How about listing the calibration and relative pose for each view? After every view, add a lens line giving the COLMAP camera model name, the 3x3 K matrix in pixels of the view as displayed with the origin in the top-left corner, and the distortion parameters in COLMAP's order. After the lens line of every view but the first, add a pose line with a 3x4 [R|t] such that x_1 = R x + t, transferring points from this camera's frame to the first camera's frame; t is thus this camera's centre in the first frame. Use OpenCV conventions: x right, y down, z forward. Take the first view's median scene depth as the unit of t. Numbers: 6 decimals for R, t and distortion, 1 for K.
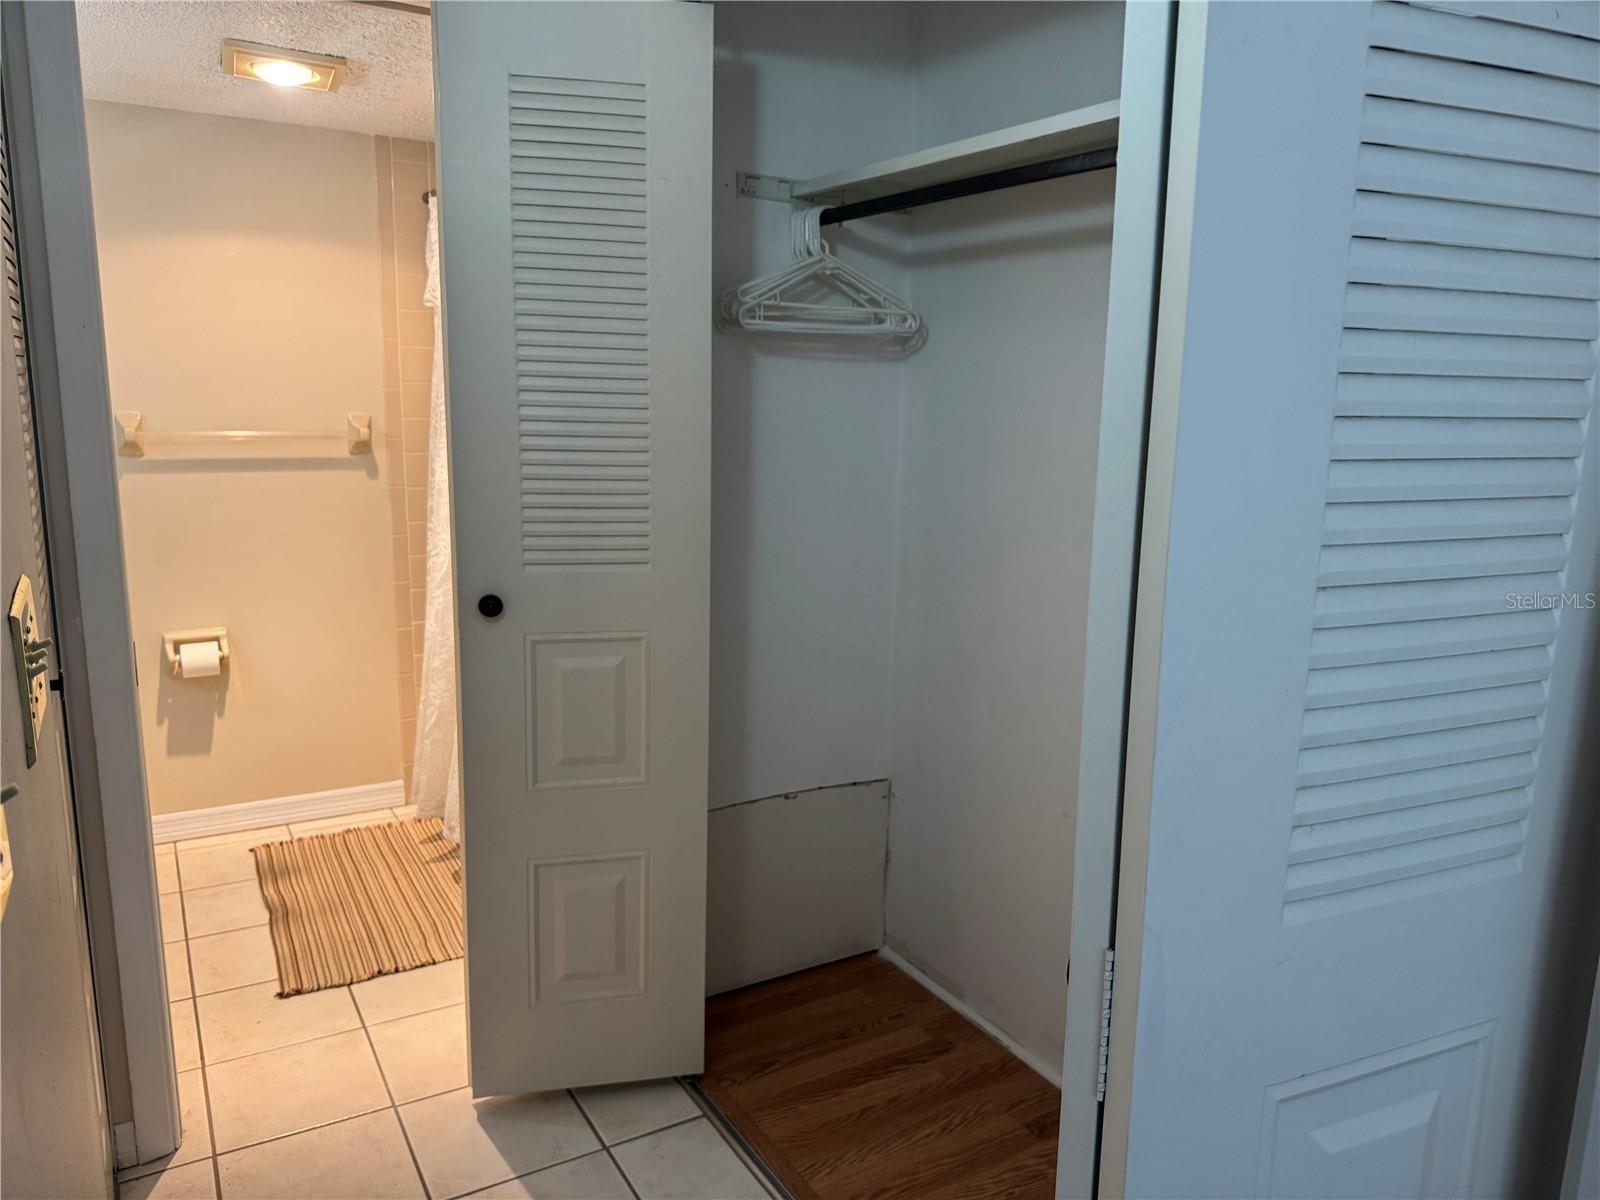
lens RADIAL K [[1161.3, 0, 800.0], [0, 1161.3, 600.0], [0, 0, 1]] dist [0.069703, -0.001510]
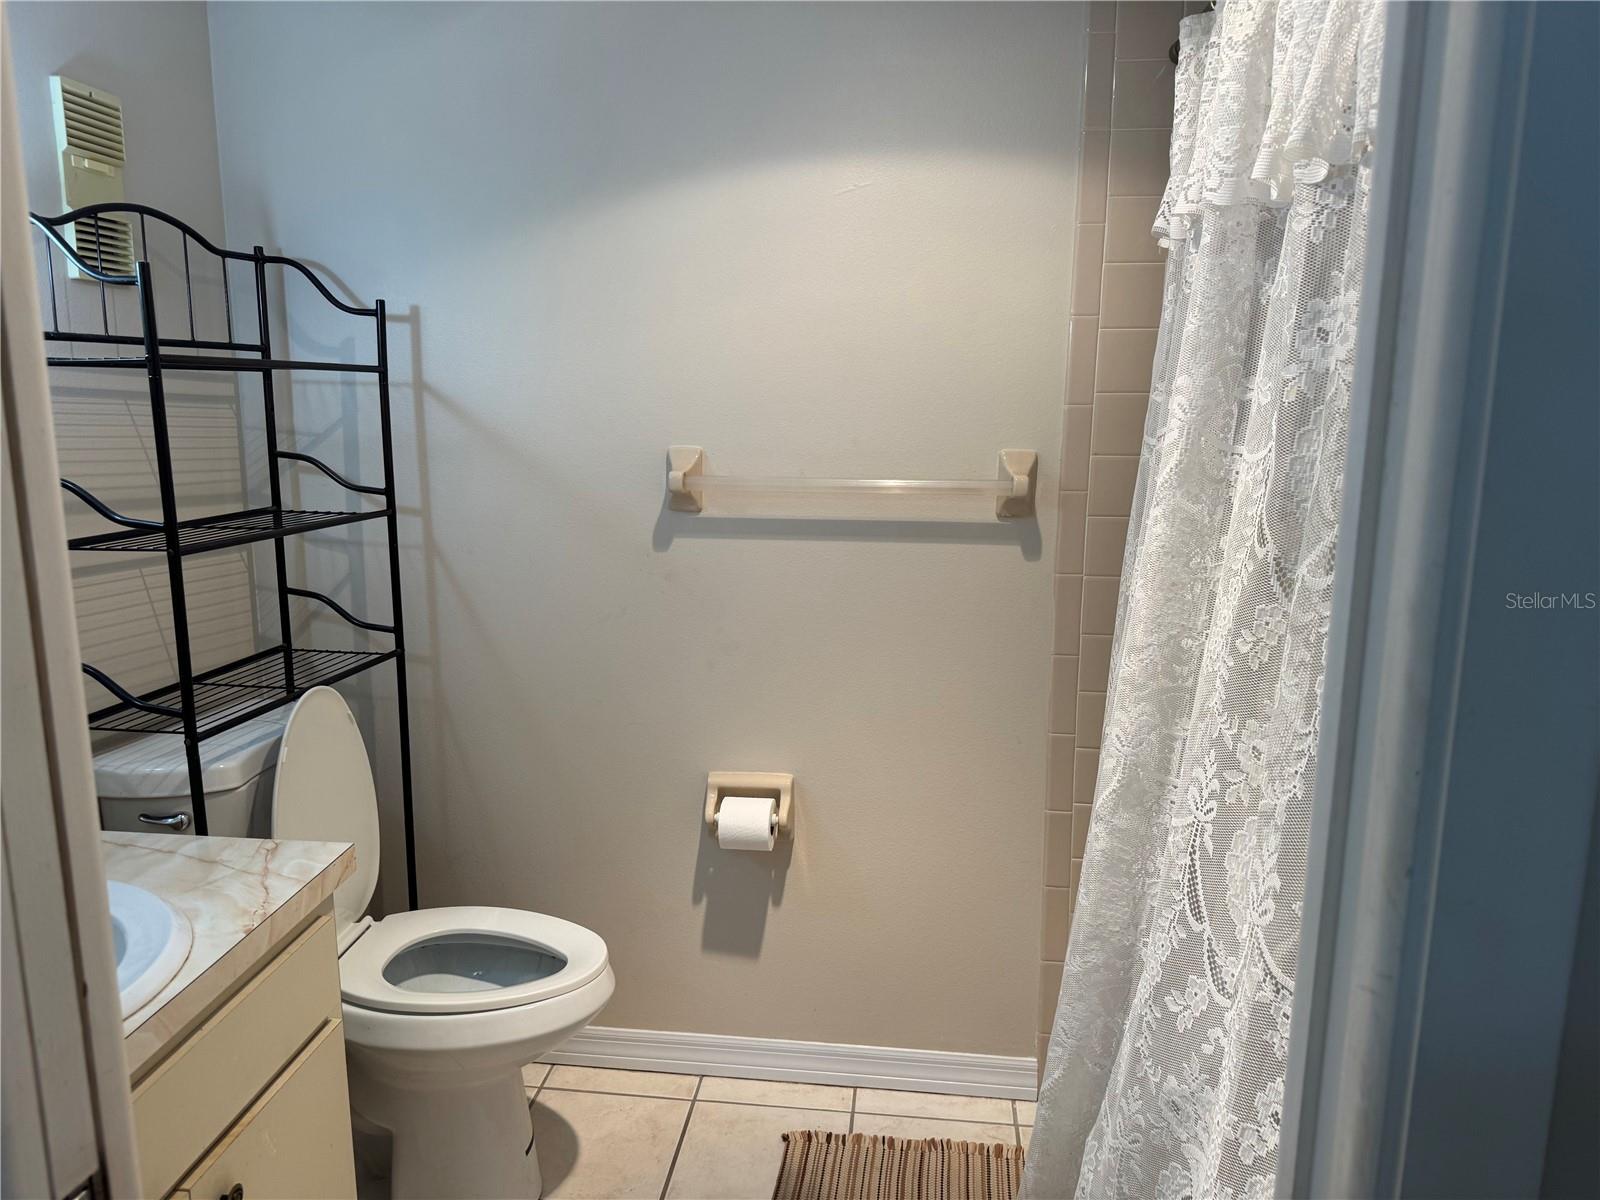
lens RADIAL K [[1161.3, 0, 800.0], [0, 1161.3, 600.0], [0, 0, 1]] dist [0.069703, -0.001510]
pose [[0.796766, 0.081887, -0.598714, -0.103173], [-0.111692, 0.993661, -0.012735, -0.063621], [0.593876, 0.077019, 0.800861, 0.467748]]
